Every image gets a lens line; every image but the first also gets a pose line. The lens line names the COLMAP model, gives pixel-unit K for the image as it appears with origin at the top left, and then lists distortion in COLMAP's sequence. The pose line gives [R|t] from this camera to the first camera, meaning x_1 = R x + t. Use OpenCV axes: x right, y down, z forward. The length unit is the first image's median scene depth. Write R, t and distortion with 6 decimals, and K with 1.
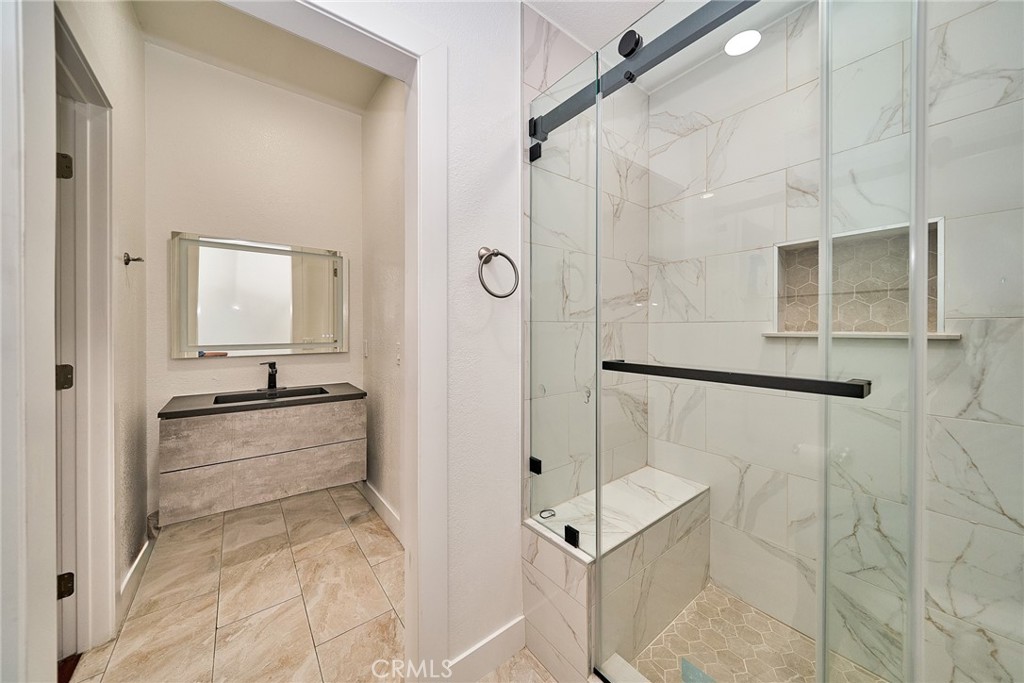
lens RADIAL K [[361.2, 0, 516.8], [0, 361.2, 326.2], [0, 0, 1]] dist [0.002552, -0.000723]
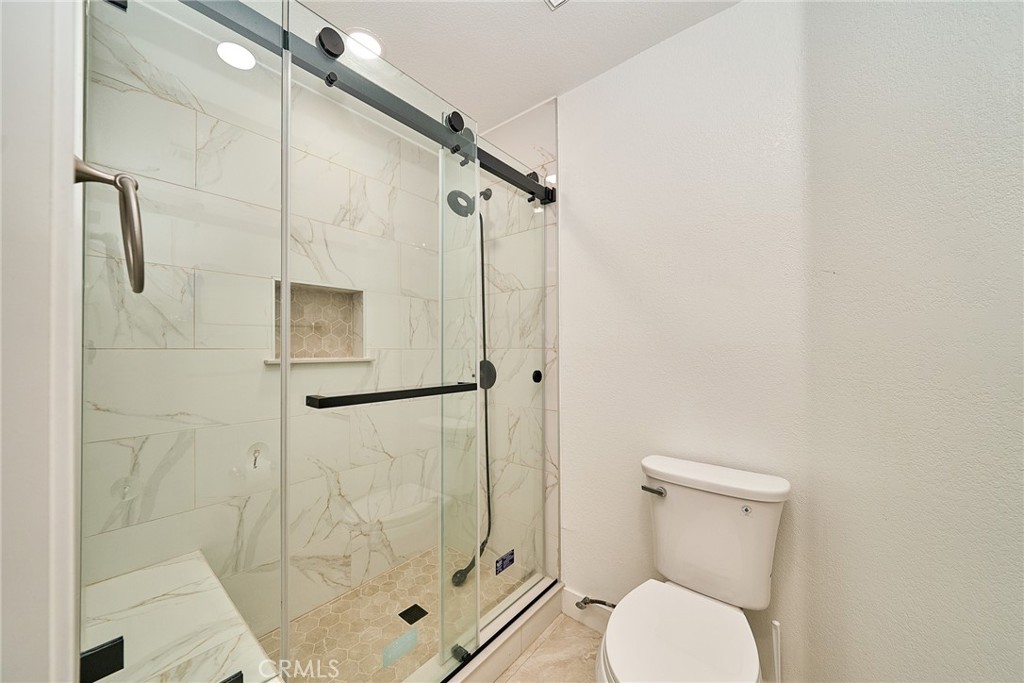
lens RADIAL K [[361.2, 0, 507.0], [0, 361.2, 346.7], [0, 0, 1]] dist [0.002552, -0.000723]
pose [[-0.214681, 0.016654, 0.976542, -0.224924], [-0.000452, 0.999853, -0.017150, -0.001782], [-0.976684, -0.004123, -0.214642, 0.261447]]
